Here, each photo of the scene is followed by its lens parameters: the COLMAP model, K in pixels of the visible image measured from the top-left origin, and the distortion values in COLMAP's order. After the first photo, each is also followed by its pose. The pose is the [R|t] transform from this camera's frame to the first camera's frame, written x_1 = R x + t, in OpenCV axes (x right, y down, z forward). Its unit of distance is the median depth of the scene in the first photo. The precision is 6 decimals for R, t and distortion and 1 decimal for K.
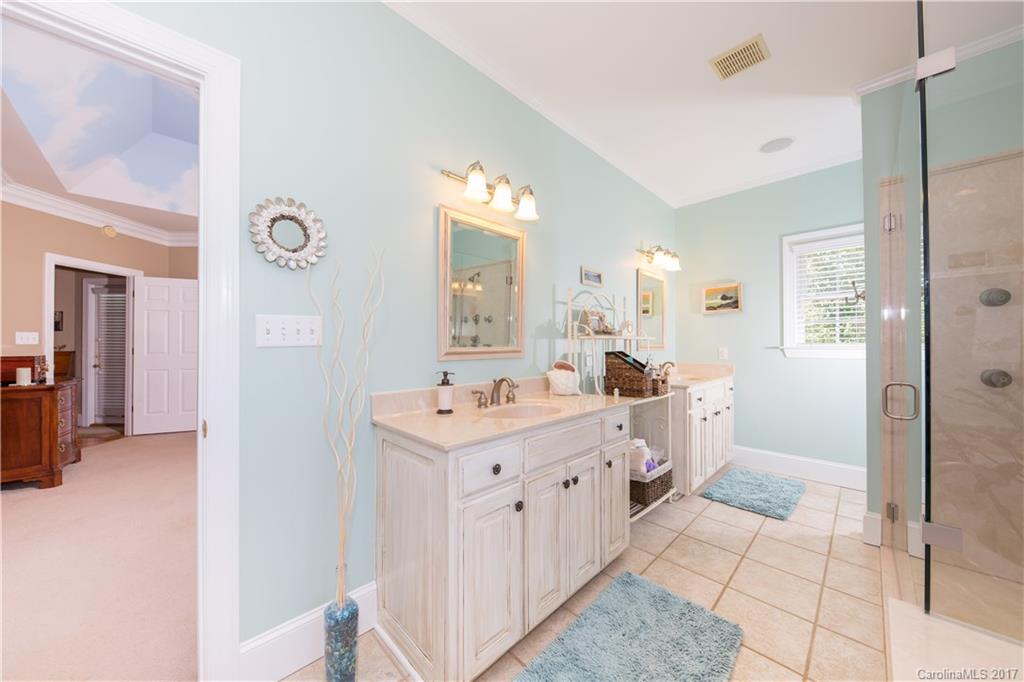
lens RADIAL K [[354.9, 0, 508.7], [0, 354.9, 341.9], [0, 0, 1]] dist [0.001603, -0.000492]
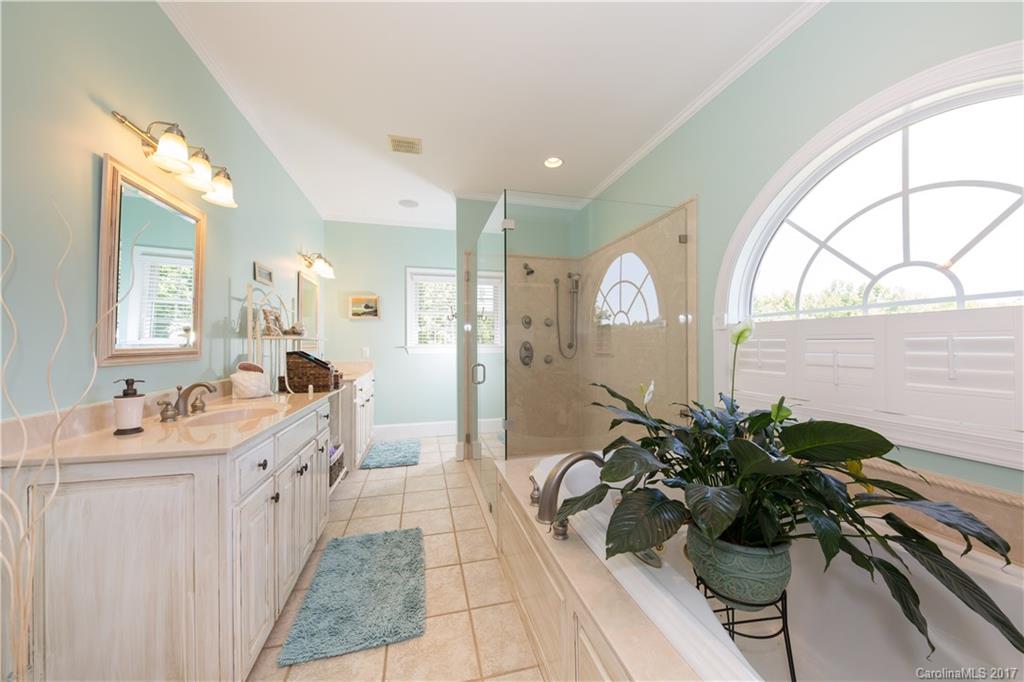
lens RADIAL K [[354.9, 0, 514.8], [0, 354.9, 342.4], [0, 0, 1]] dist [0.001603, -0.000492]
pose [[0.496714, 0.005600, 0.867896, -0.306621], [-0.004285, 0.999983, -0.004000, 0.002126], [-0.867904, -0.001732, 0.496730, -0.078053]]
